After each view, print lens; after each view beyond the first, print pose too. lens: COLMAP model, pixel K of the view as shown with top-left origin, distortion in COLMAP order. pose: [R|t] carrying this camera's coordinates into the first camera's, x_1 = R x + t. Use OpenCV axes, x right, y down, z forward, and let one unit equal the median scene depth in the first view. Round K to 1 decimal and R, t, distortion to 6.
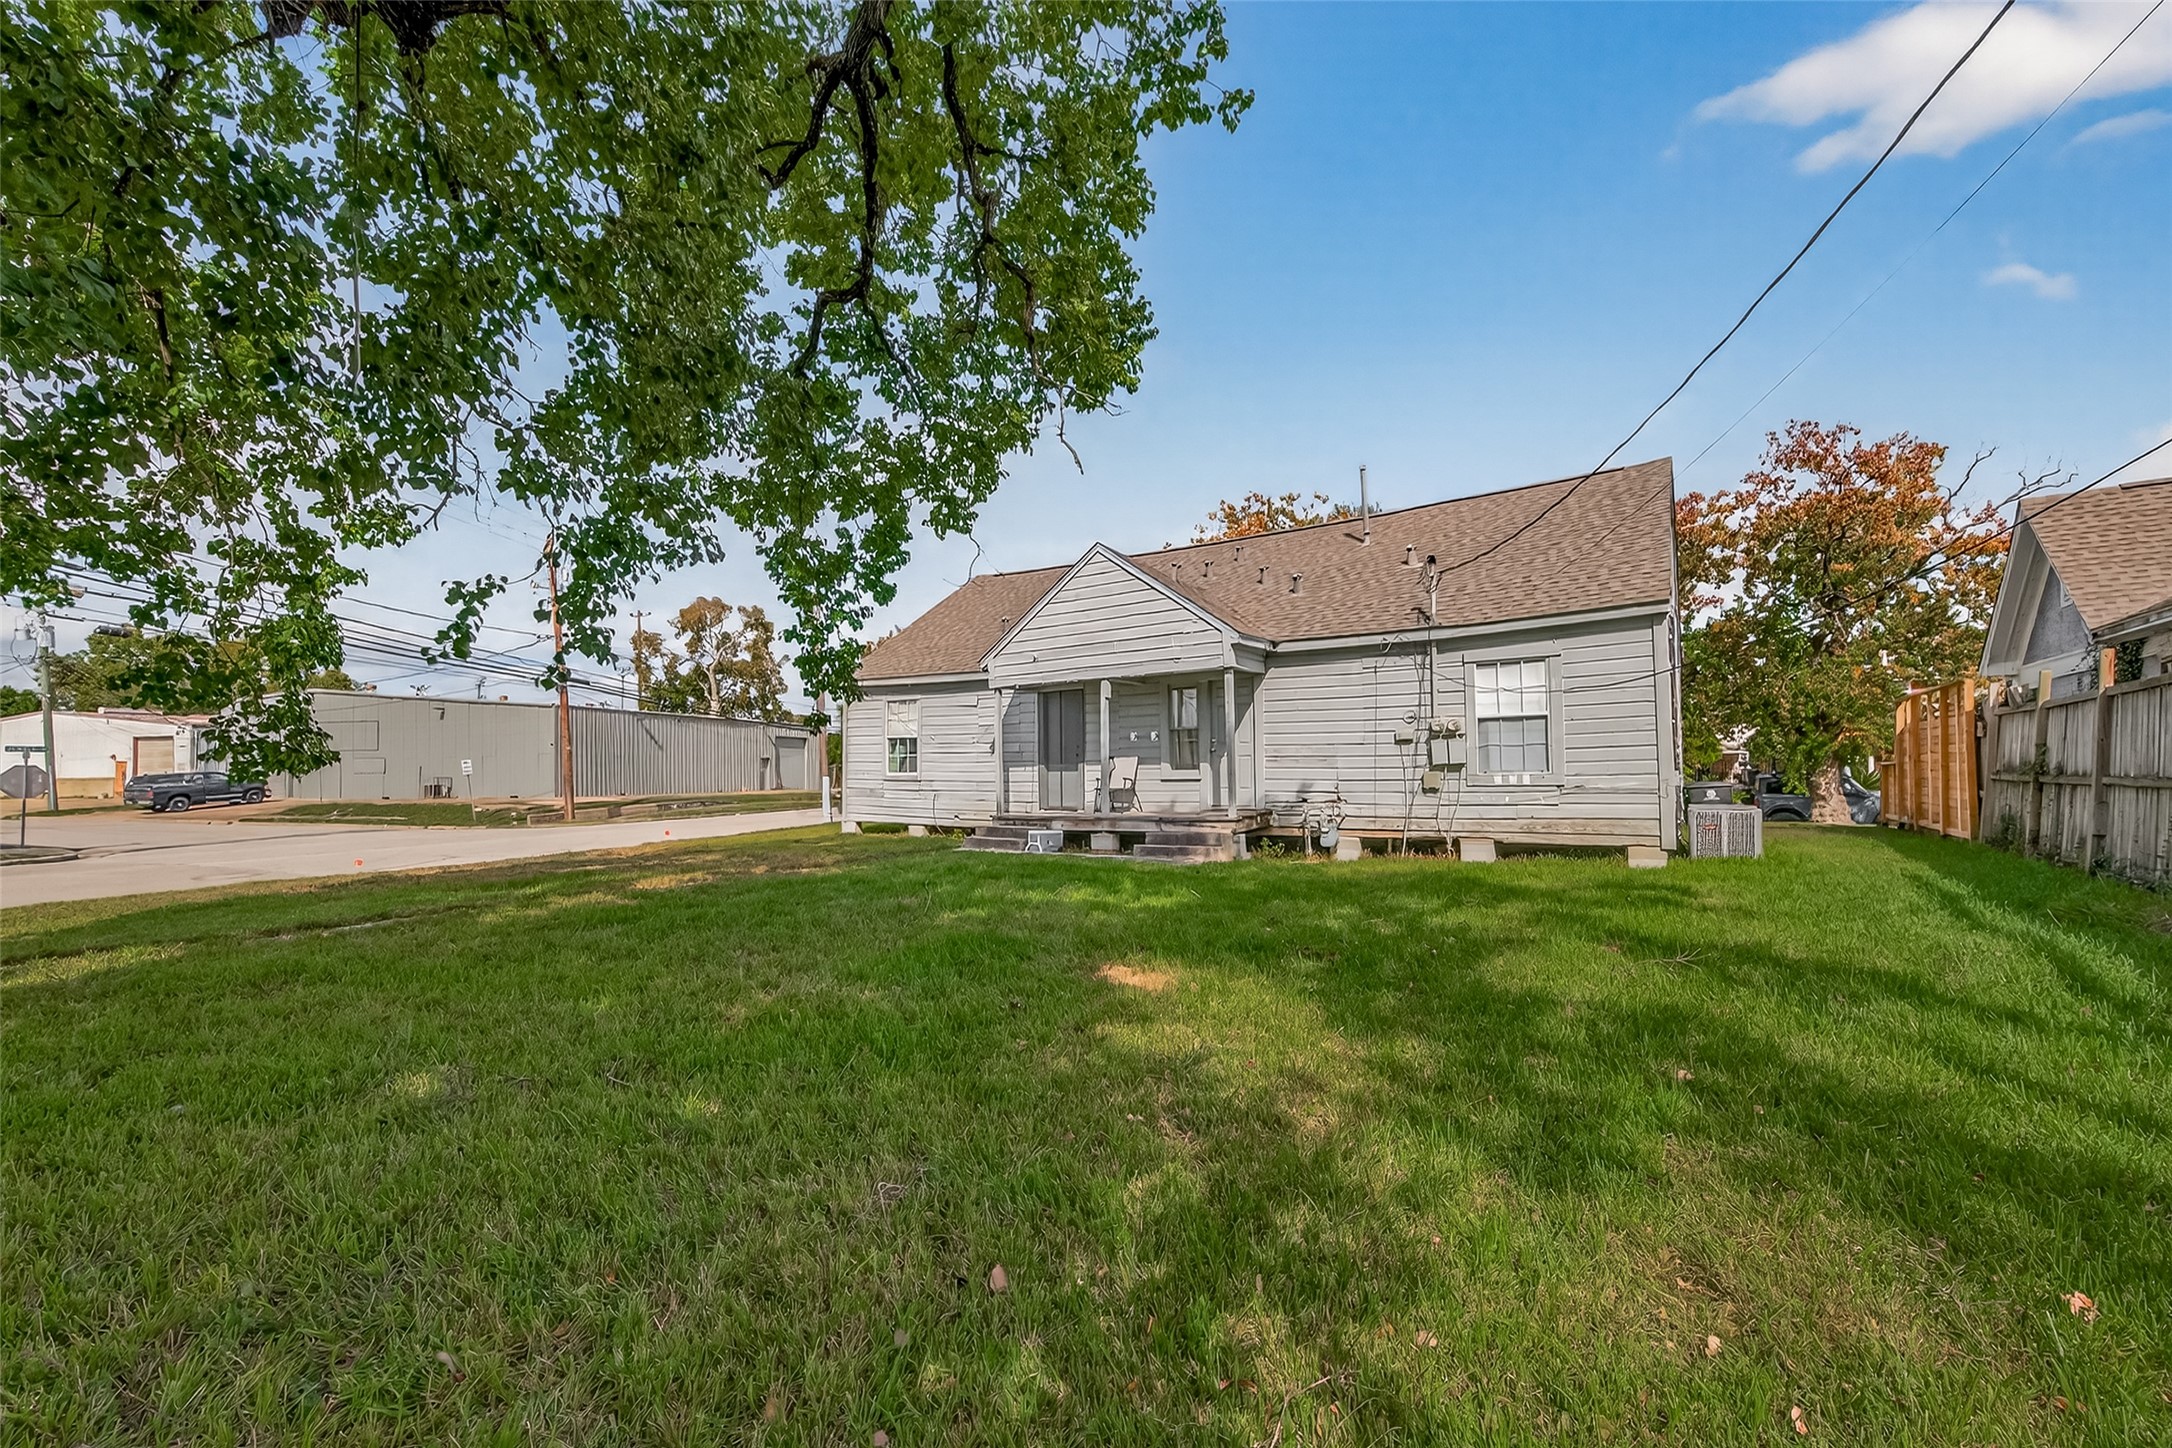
lens RADIAL K [[856.1, 0, 1093.1], [0, 856.1, 723.7], [0, 0, 1]] dist [0.006311, -0.000375]
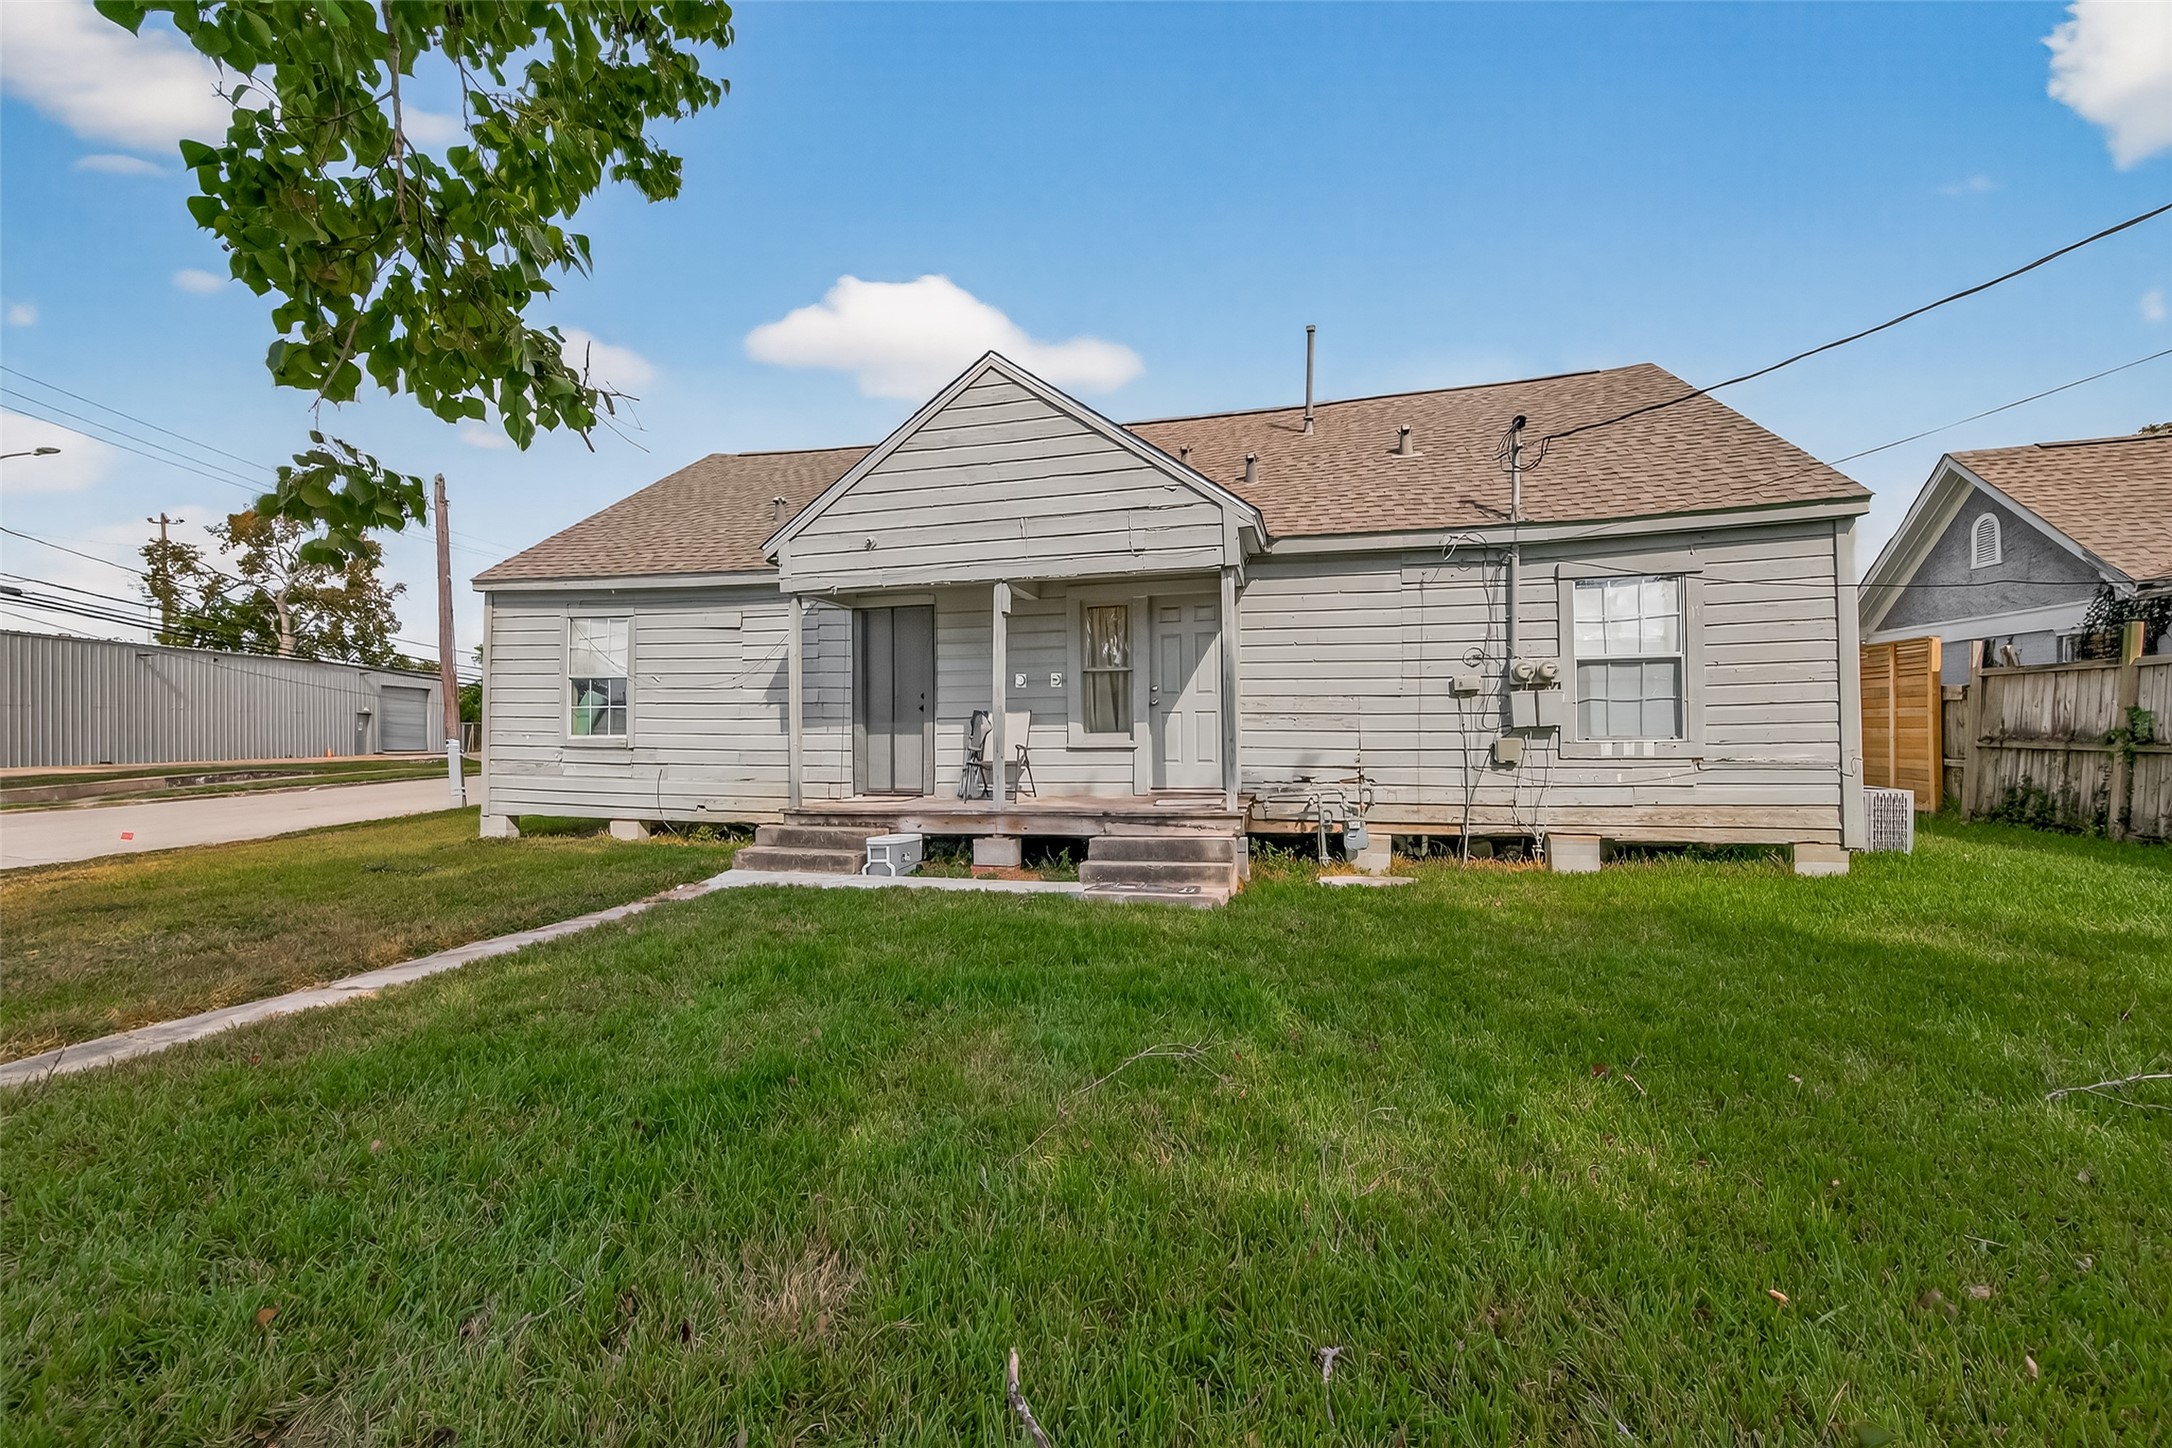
lens RADIAL K [[848.2, 0, 1091.7], [0, 848.2, 704.4], [0, 0, 1]] dist [0.005101, -0.000560]
pose [[0.943548, 0.014778, 0.330905, -0.125078], [-0.022536, 0.999553, 0.019620, 0.021487], [-0.330468, -0.025970, 0.943460, 0.426547]]
